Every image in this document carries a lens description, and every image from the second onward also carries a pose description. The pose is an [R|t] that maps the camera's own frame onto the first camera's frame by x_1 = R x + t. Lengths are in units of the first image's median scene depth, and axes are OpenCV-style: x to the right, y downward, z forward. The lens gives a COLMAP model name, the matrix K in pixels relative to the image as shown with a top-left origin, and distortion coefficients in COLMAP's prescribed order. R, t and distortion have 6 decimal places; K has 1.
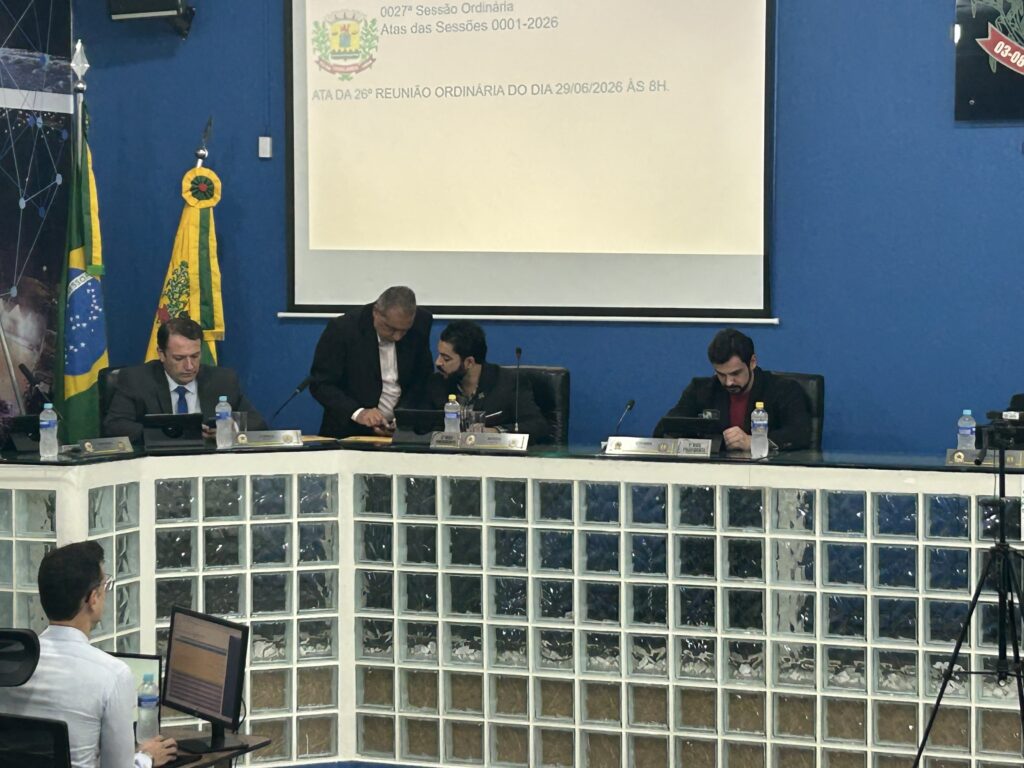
lens RADIAL K [[2576.4, 0, 540.1], [0, 2576.4, 385.5], [0, 0, 1]] dist [0.197177, -0.225533]
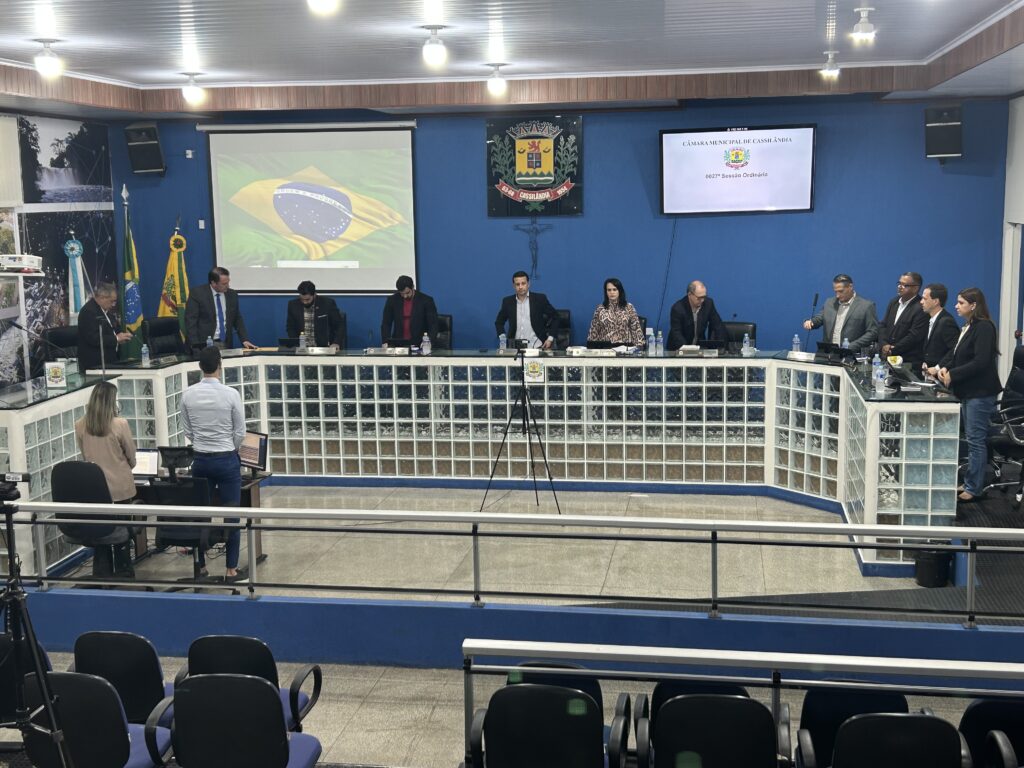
lens RADIAL K [[1258.8, 0, 513.2], [0, 1258.8, 384.5], [0, 0, 1]] dist [0.207325, -0.678548]
pose [[0.975457, -0.048665, 0.214744, -0.105435], [0.028631, 0.995024, 0.095436, -0.060306], [-0.218320, -0.086946, 0.971996, -0.276179]]
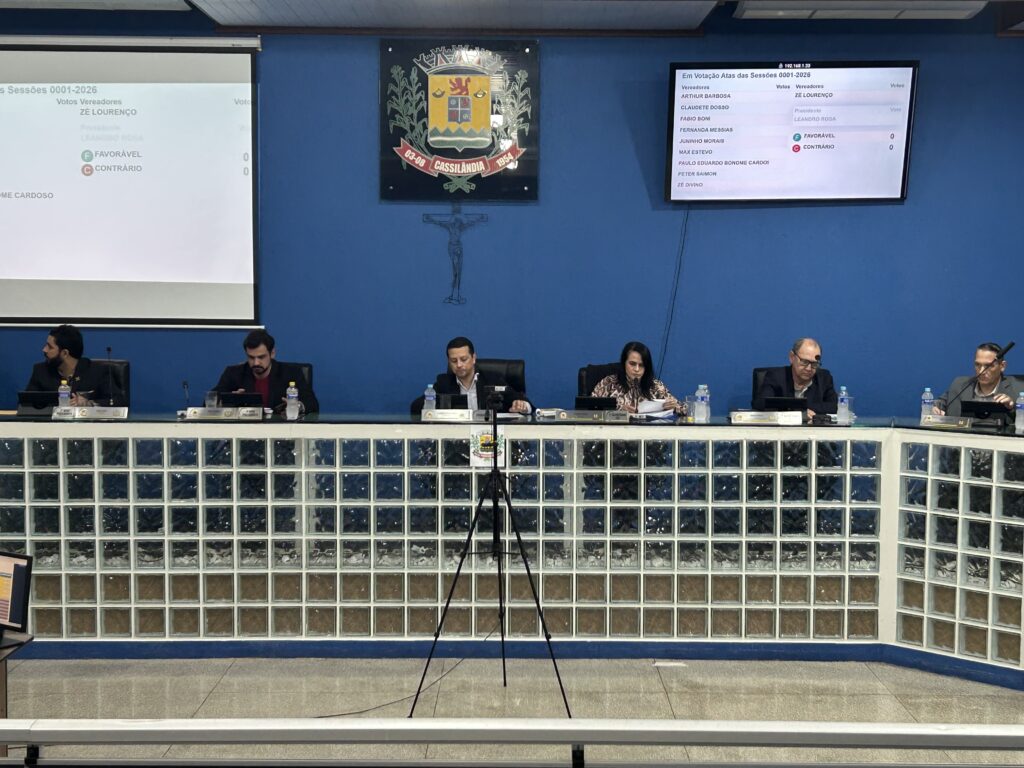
lens RADIAL K [[1579.8, 0, 524.0], [0, 1579.8, 384.9], [0, 0, 1]] dist [0.194392, -0.645343]
pose [[0.925465, -0.020416, 0.378283, -0.137774], [0.014962, 0.999738, 0.017351, -0.005763], [-0.378538, -0.010398, 0.925527, 0.087545]]
